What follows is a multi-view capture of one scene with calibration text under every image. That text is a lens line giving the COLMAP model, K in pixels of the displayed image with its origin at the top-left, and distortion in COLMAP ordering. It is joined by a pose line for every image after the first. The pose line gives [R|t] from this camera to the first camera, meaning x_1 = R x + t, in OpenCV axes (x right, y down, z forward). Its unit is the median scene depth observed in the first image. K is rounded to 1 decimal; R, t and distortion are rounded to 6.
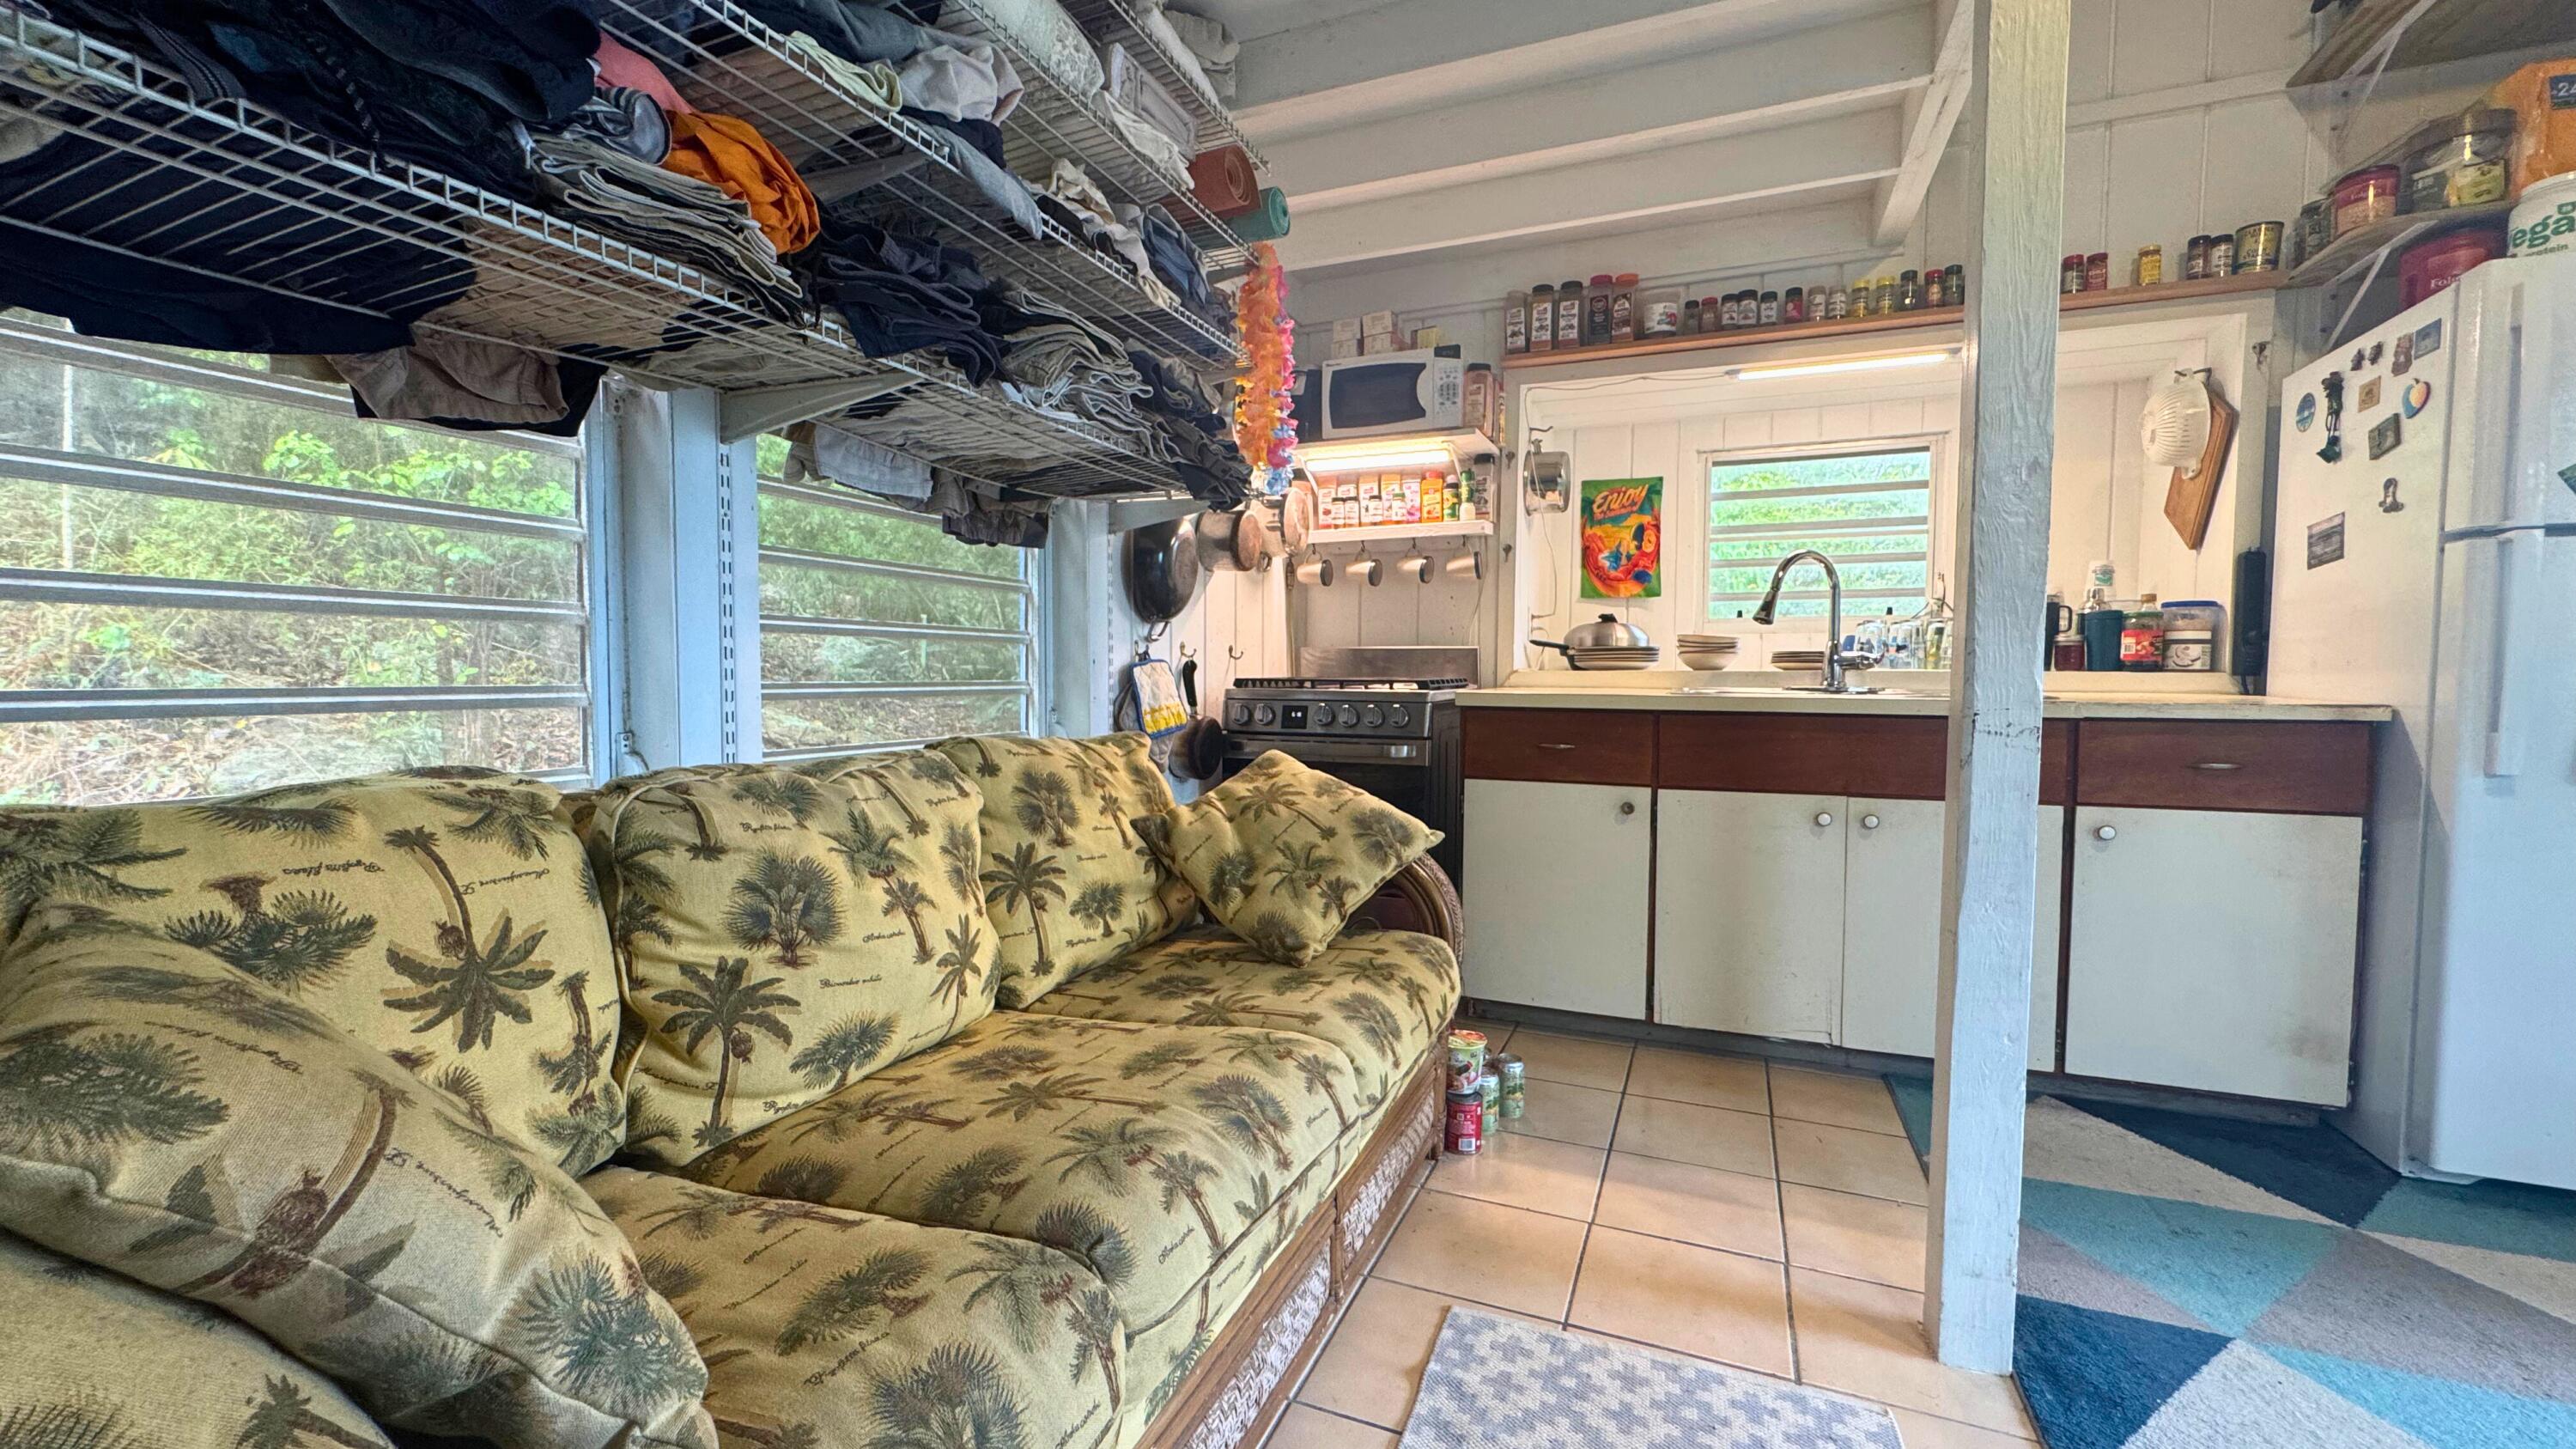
lens RADIAL K [[1034.2, 0, 1288.3], [0, 1034.2, 714.4], [0, 0, 1]] dist [-0.000960, 0.000406]
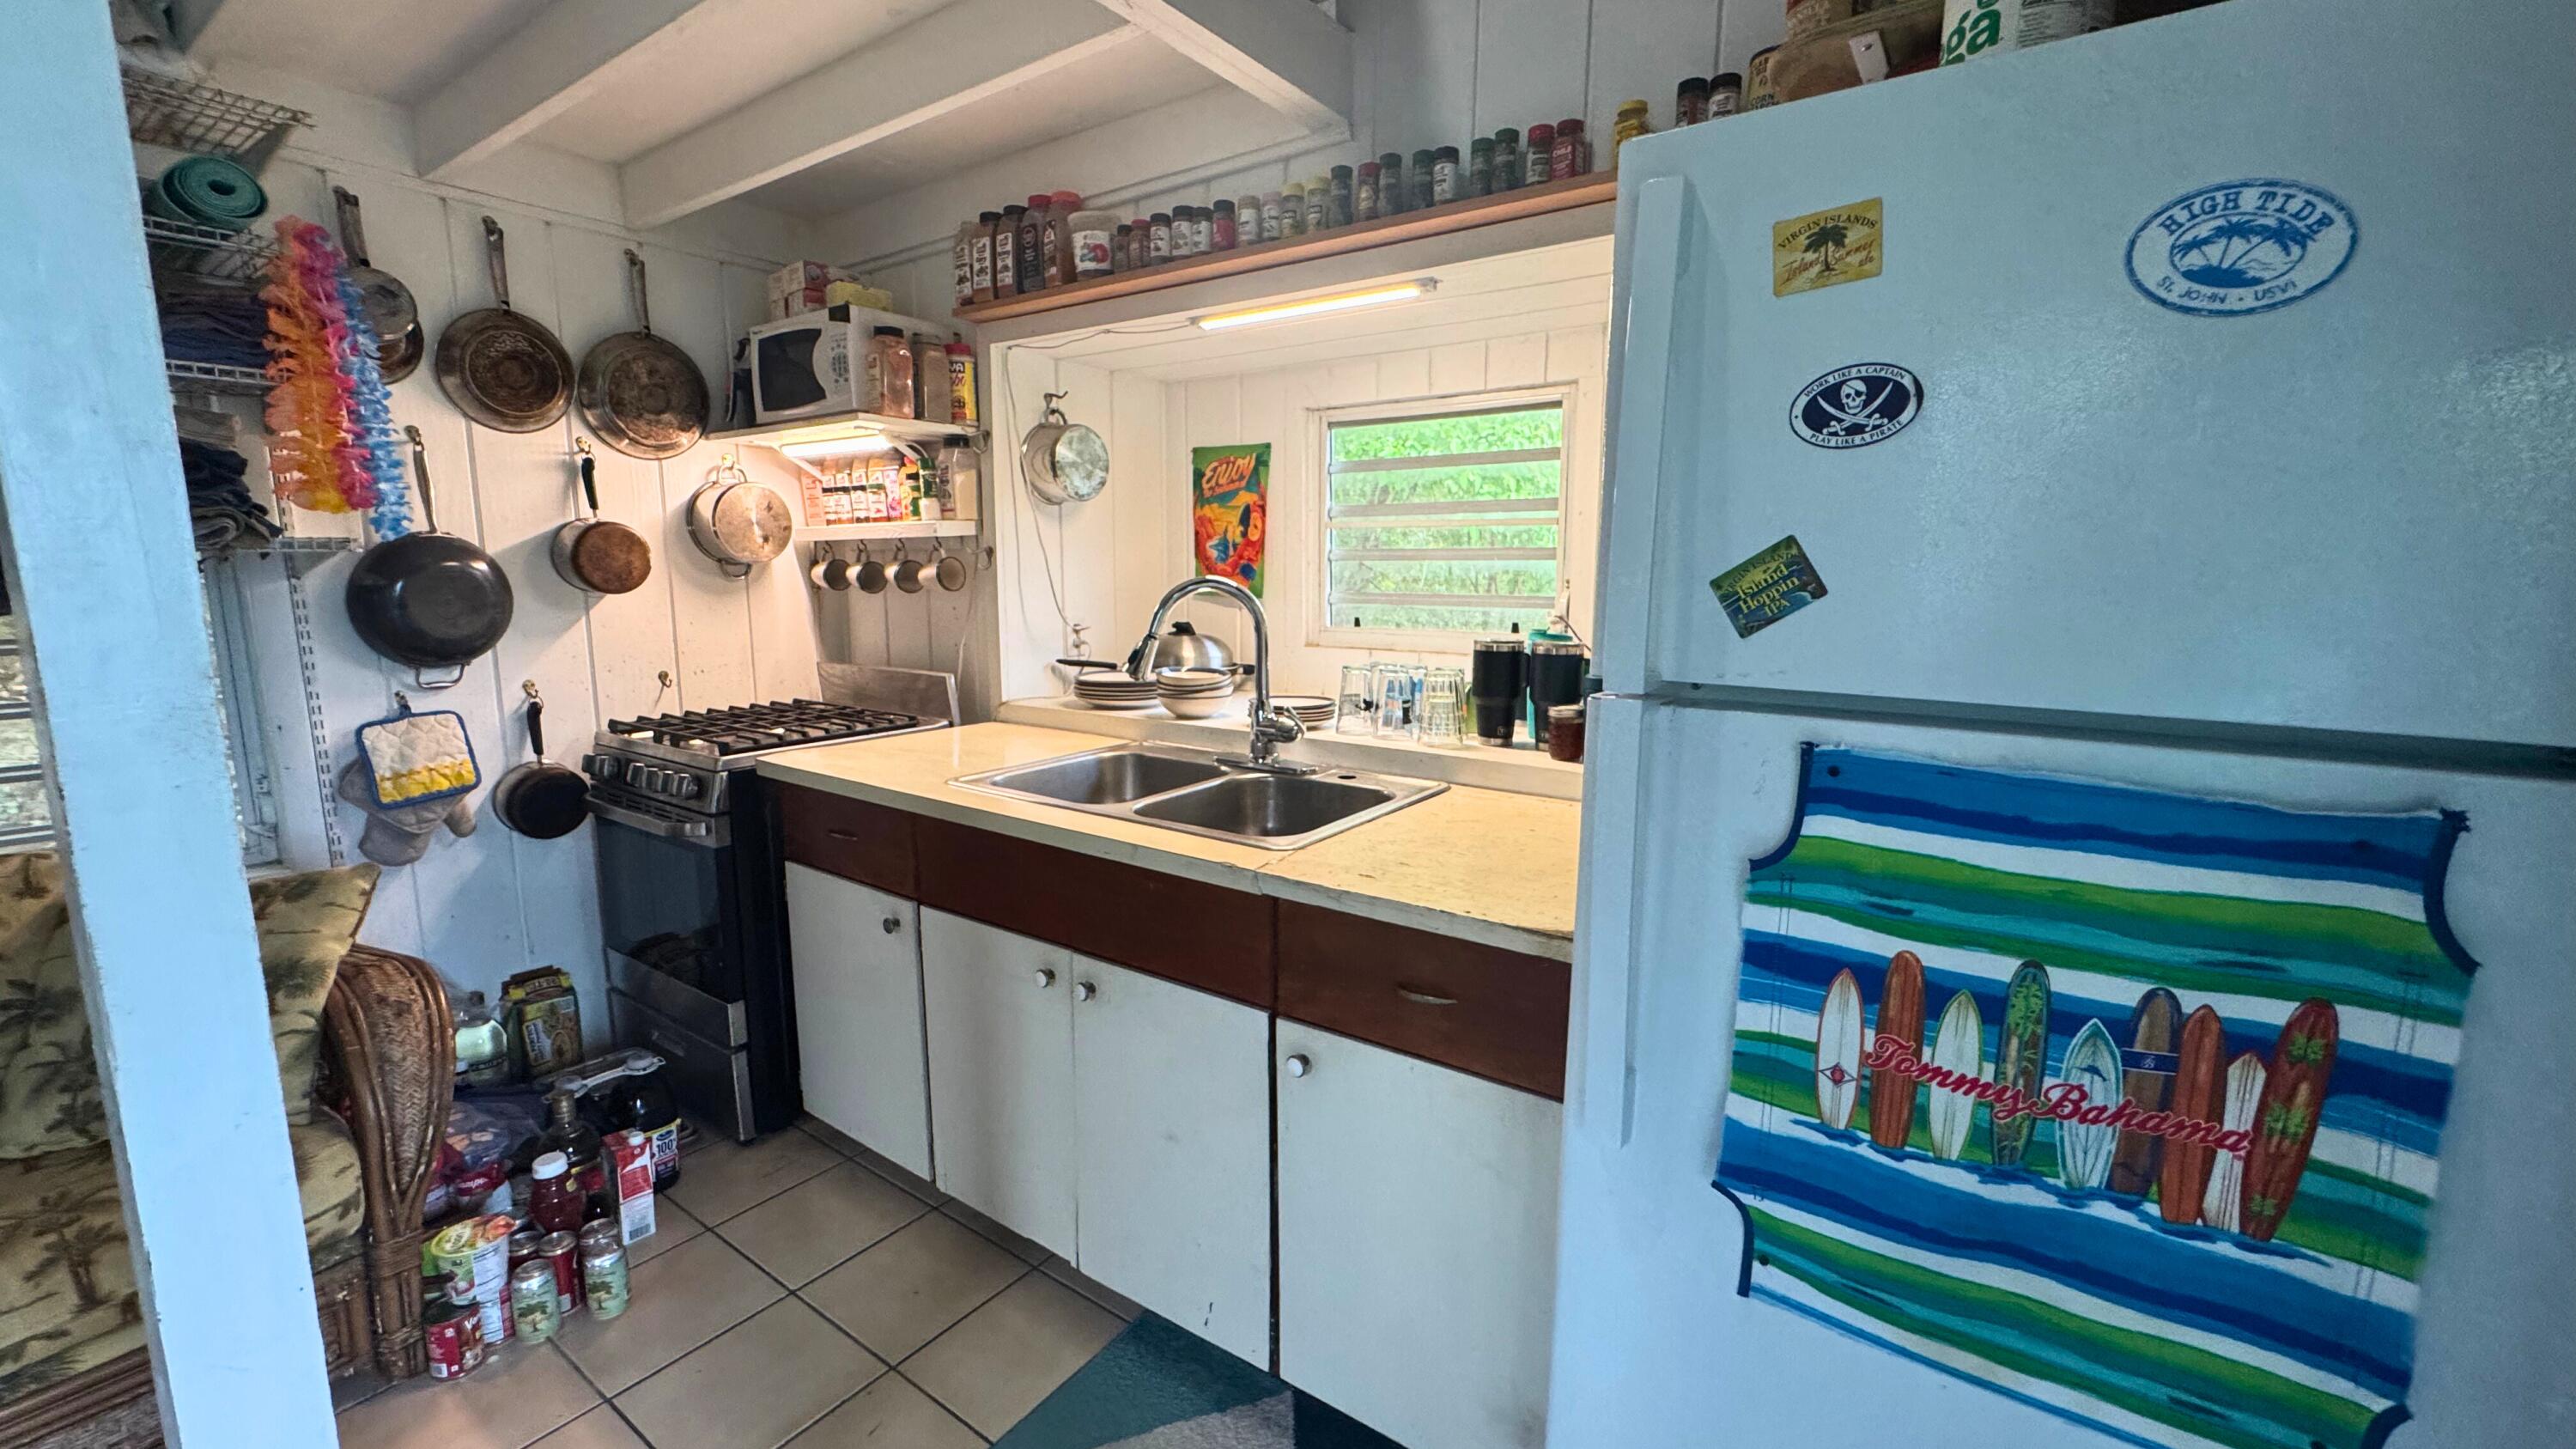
lens RADIAL K [[1034.2, 0, 1286.3], [0, 1034.2, 718.6], [0, 0, 1]] dist [-0.000960, 0.000406]
pose [[0.977306, 0.030625, -0.209609, 0.667198], [-0.008699, 0.994462, 0.104735, -0.128443], [0.211655, -0.100534, 0.972160, 0.273172]]
